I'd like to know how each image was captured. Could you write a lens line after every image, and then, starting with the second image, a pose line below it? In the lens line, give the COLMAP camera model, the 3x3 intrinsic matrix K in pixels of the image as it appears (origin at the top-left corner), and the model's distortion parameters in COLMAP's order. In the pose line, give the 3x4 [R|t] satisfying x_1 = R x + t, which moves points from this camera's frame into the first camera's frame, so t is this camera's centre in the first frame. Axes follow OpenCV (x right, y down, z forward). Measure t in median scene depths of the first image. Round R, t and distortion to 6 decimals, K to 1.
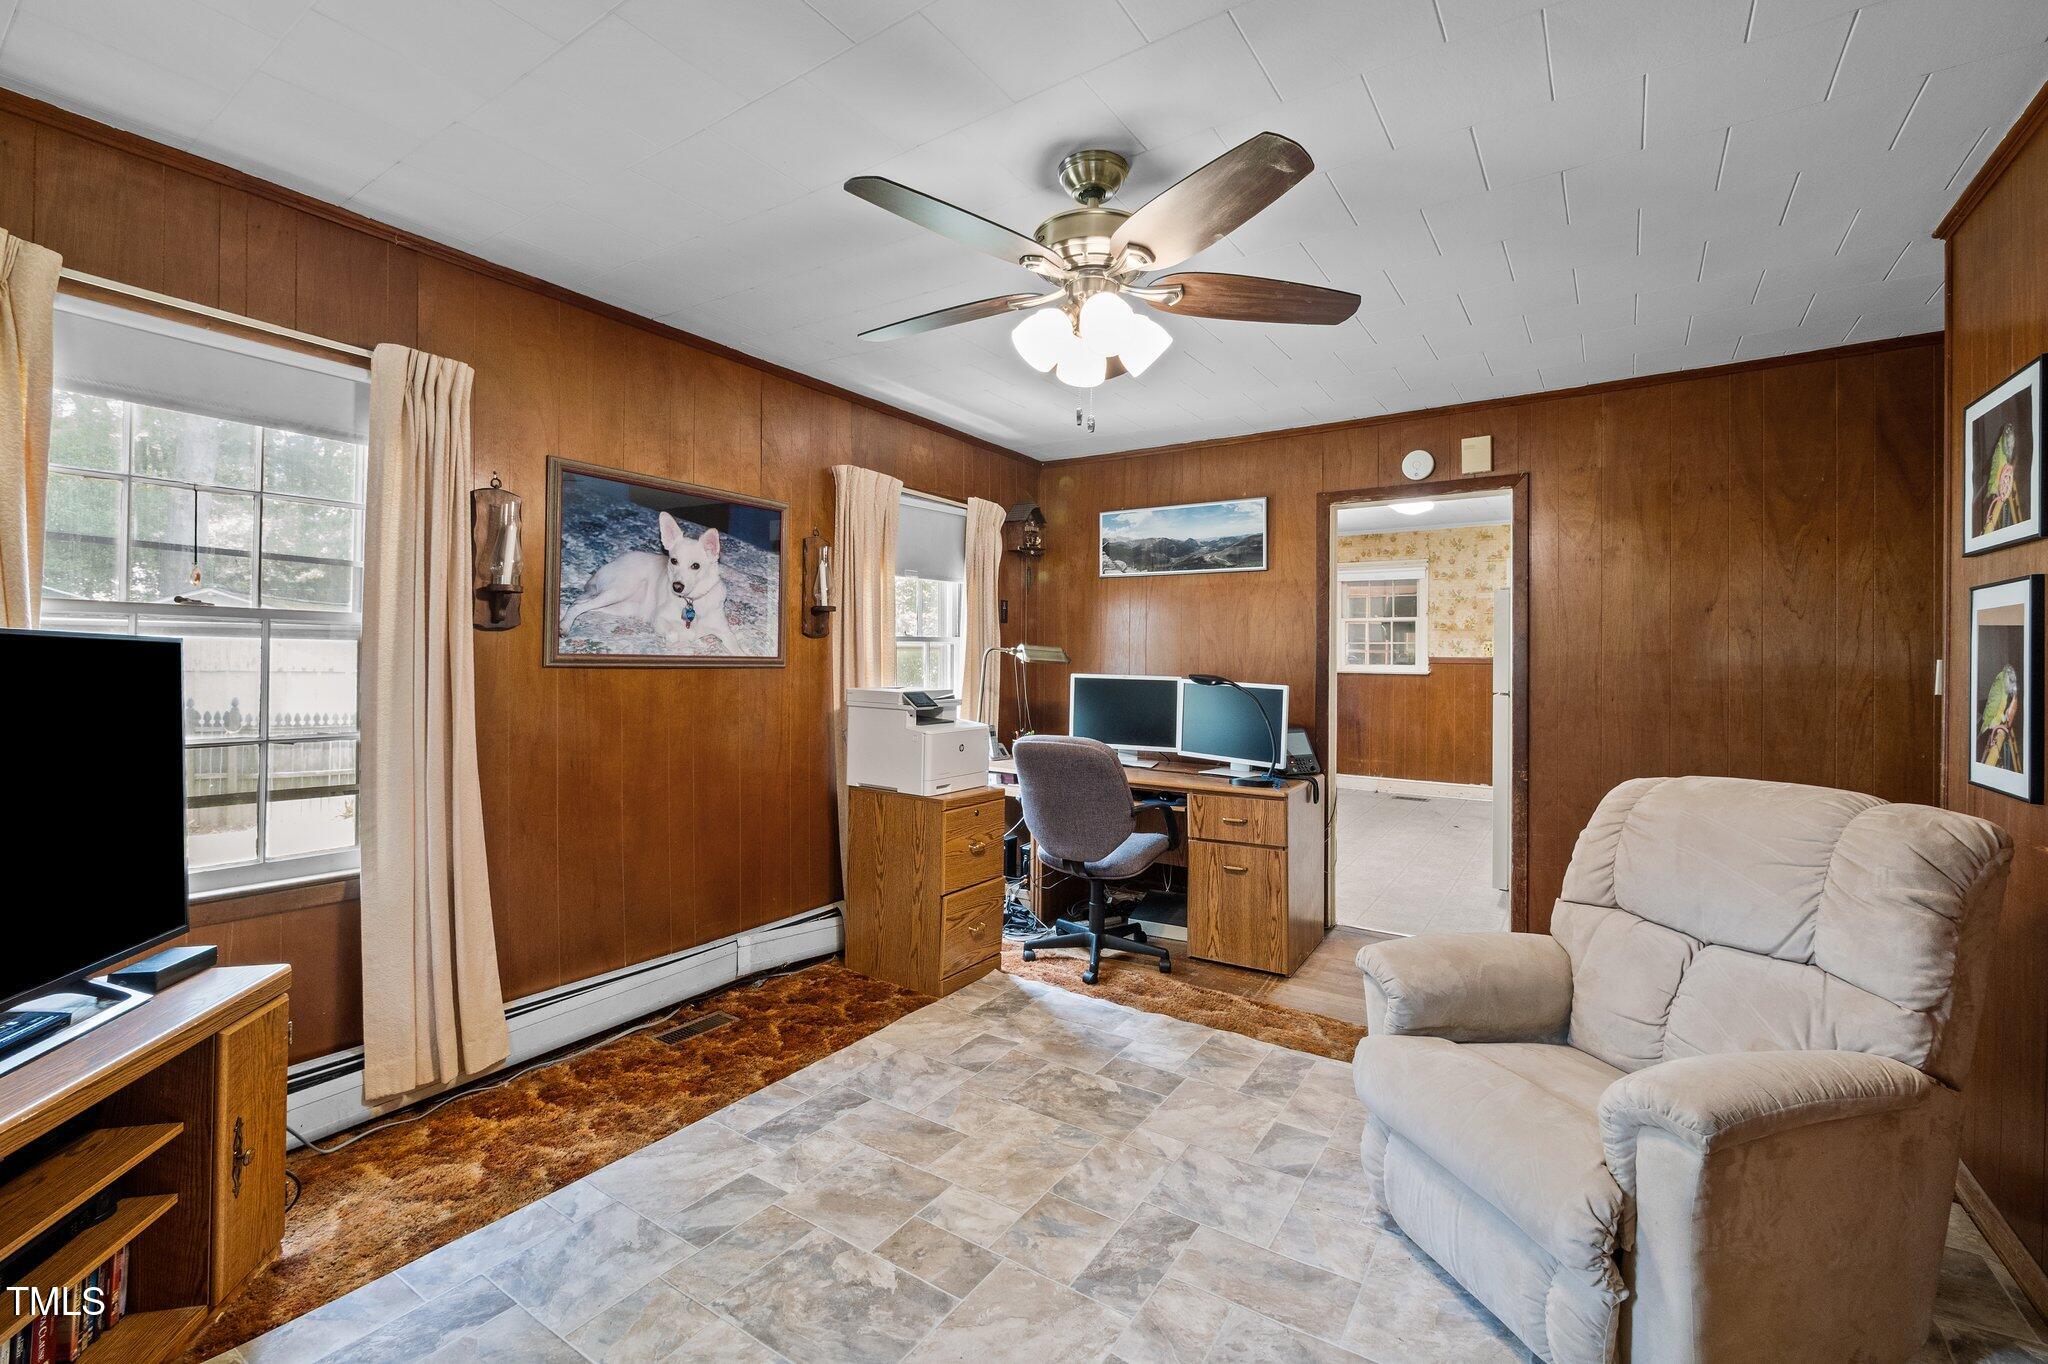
lens RADIAL K [[865.4, 0, 1020.7], [0, 865.4, 648.6], [0, 0, 1]] dist [-0.000641, -0.000032]
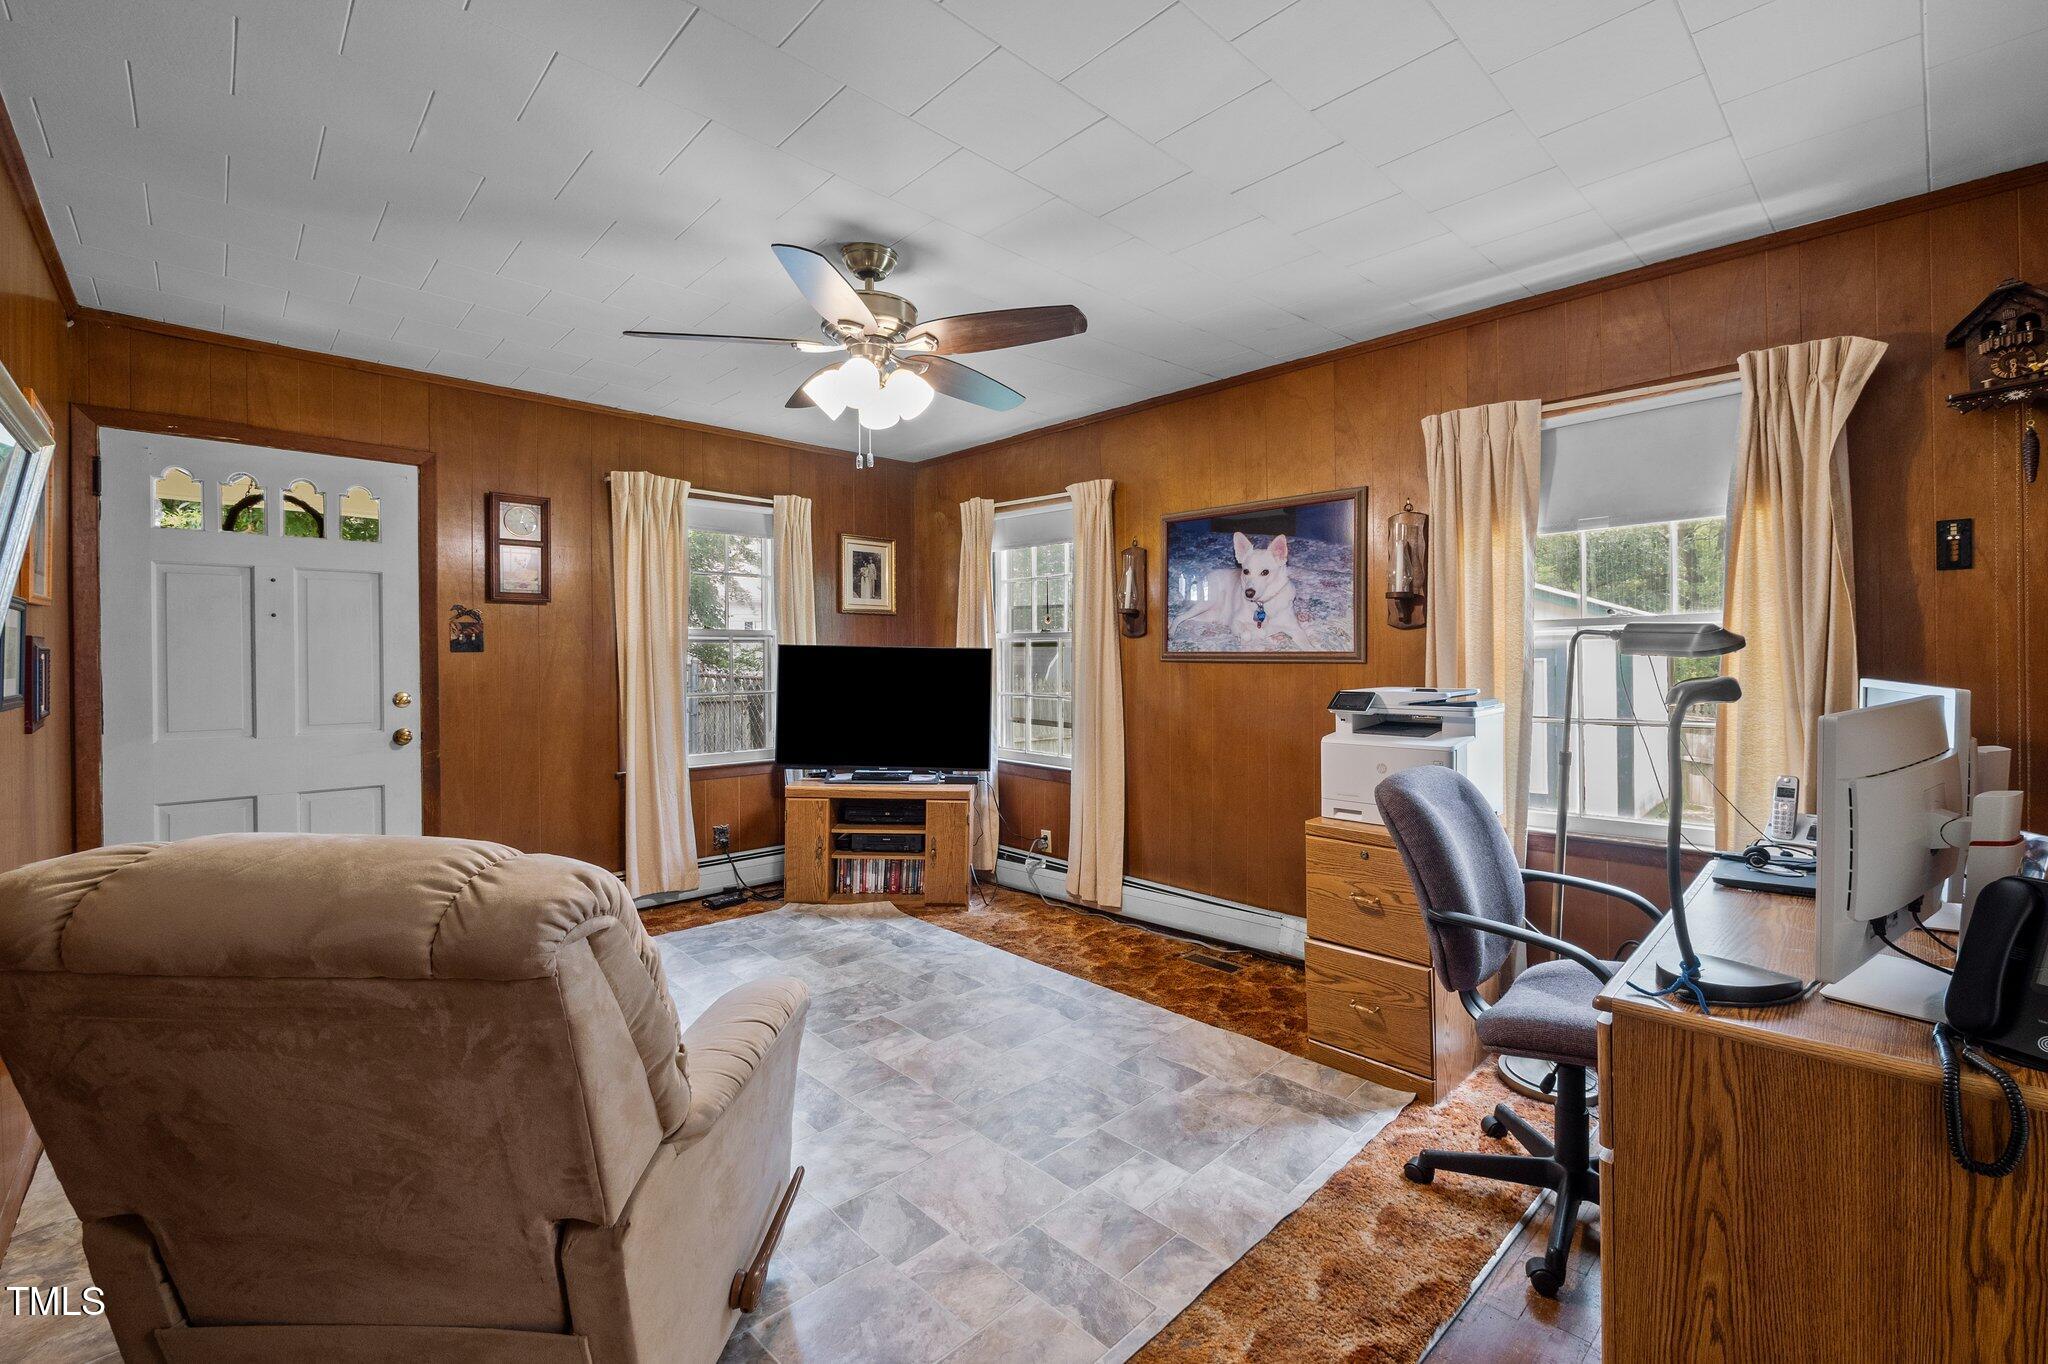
lens RADIAL K [[867.6, 0, 1040.0], [0, 867.6, 665.3], [0, 0, 1]] dist [-0.002129, 0.000141]
pose [[-0.192837, -0.001817, -0.981229, 0.846208], [0.009636, 0.999947, -0.003745, 0.028937], [0.981183, -0.010178, -0.192810, 0.996464]]
